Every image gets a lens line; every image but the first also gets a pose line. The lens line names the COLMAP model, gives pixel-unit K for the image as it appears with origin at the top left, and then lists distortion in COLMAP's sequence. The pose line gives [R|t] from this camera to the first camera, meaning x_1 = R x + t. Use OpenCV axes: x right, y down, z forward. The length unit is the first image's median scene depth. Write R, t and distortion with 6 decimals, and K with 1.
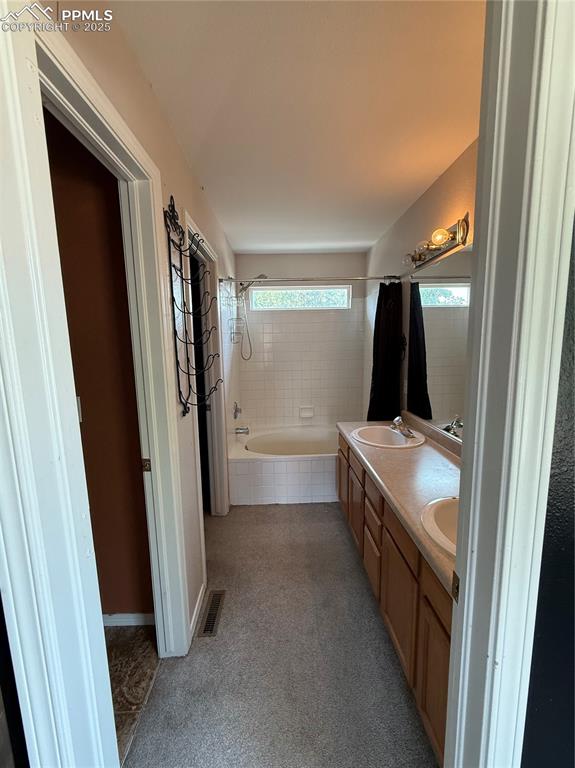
lens RADIAL K [[307.2, 0, 287.5], [0, 307.2, 384.0], [0, 0, 1]] dist [-0.000091, -0.000201]
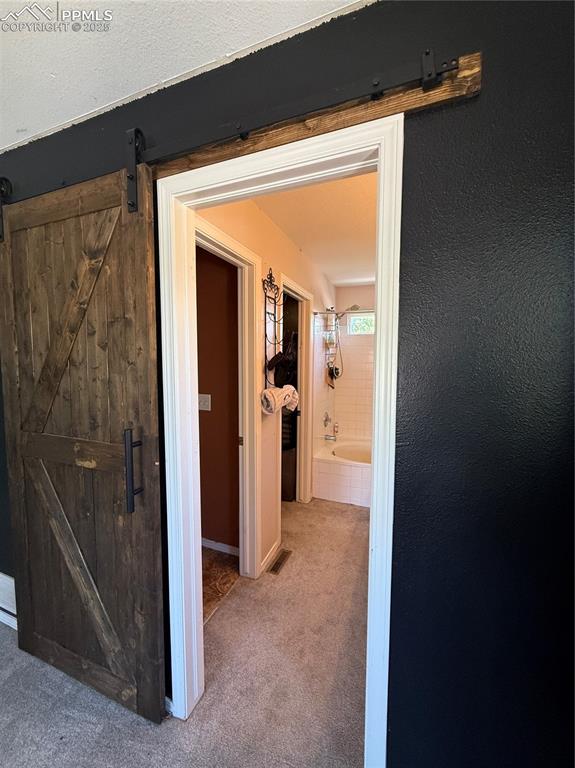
lens RADIAL K [[305.6, 0, 287.5], [0, 305.6, 384.0], [0, 0, 1]] dist [0.001043, 0.000105]
pose [[0.923562, 0.054677, -0.379530, 0.236247], [-0.074233, 0.996552, -0.037075, 0.010312], [0.376194, 0.062414, 0.924436, -0.258251]]
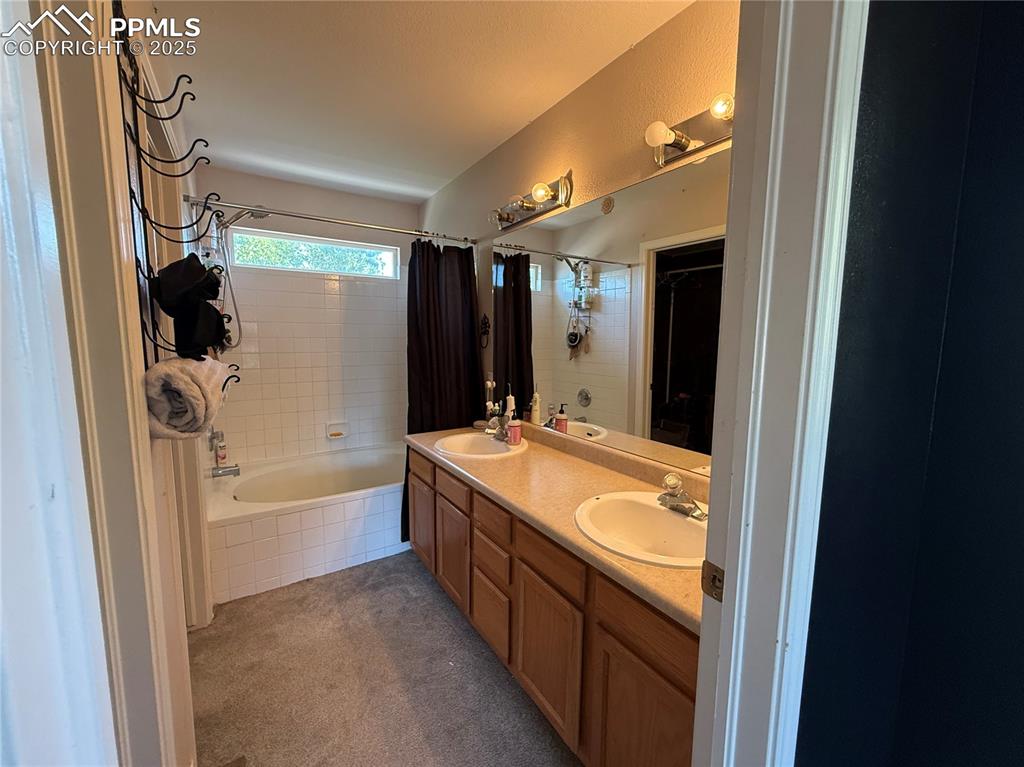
lens RADIAL K [[409.6, 0, 512.0], [0, 409.6, 383.5], [0, 0, 1]] dist [-0.000091, -0.000201]
pose [[0.851660, -0.033195, 0.523042, -0.157913], [0.046763, 0.998825, -0.012753, 0.043838], [-0.522004, 0.035320, 0.852212, 0.112842]]
